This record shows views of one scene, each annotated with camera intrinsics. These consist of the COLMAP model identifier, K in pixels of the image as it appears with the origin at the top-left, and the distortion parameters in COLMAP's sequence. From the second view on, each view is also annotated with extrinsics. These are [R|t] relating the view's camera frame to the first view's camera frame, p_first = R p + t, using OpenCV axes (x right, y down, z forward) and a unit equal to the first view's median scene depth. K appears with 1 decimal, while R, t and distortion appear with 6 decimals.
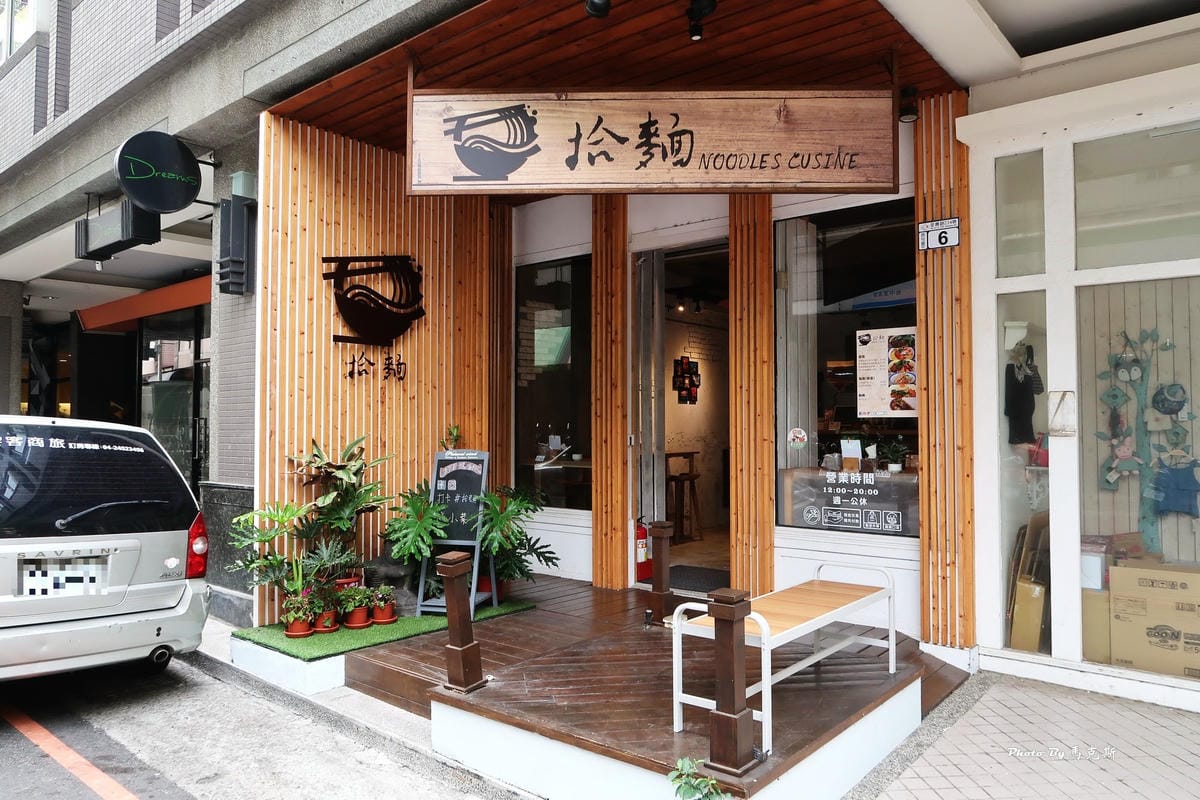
lens RADIAL K [[824.6, 0, 599.4], [0, 824.6, 401.0], [0, 0, 1]] dist [-0.000467, -0.000138]
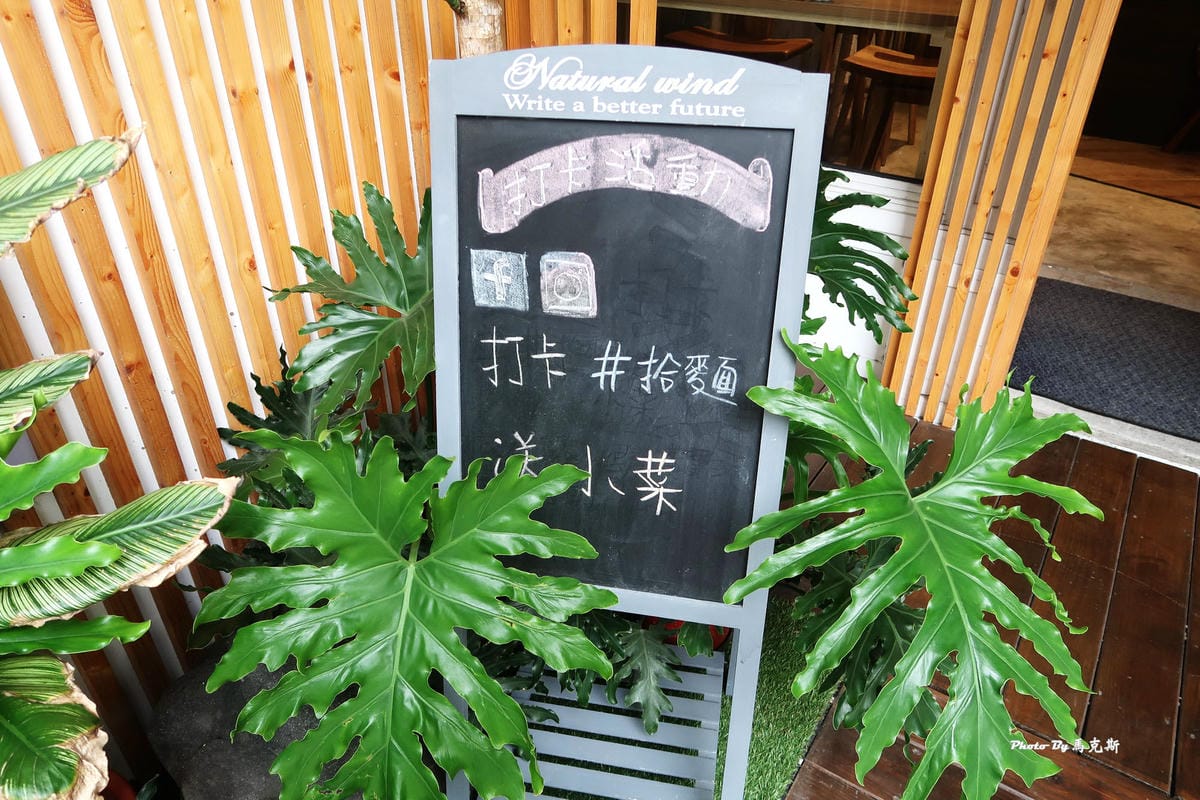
lens RADIAL K [[824.6, 0, 602.1], [0, 824.6, 399.5], [0, 0, 1]] dist [-0.000467, -0.000138]
pose [[0.993425, -0.054574, 0.100644, -0.189267], [-0.011828, 0.825452, 0.564349, 0.028596], [-0.113876, -0.561828, 0.819379, 0.851104]]
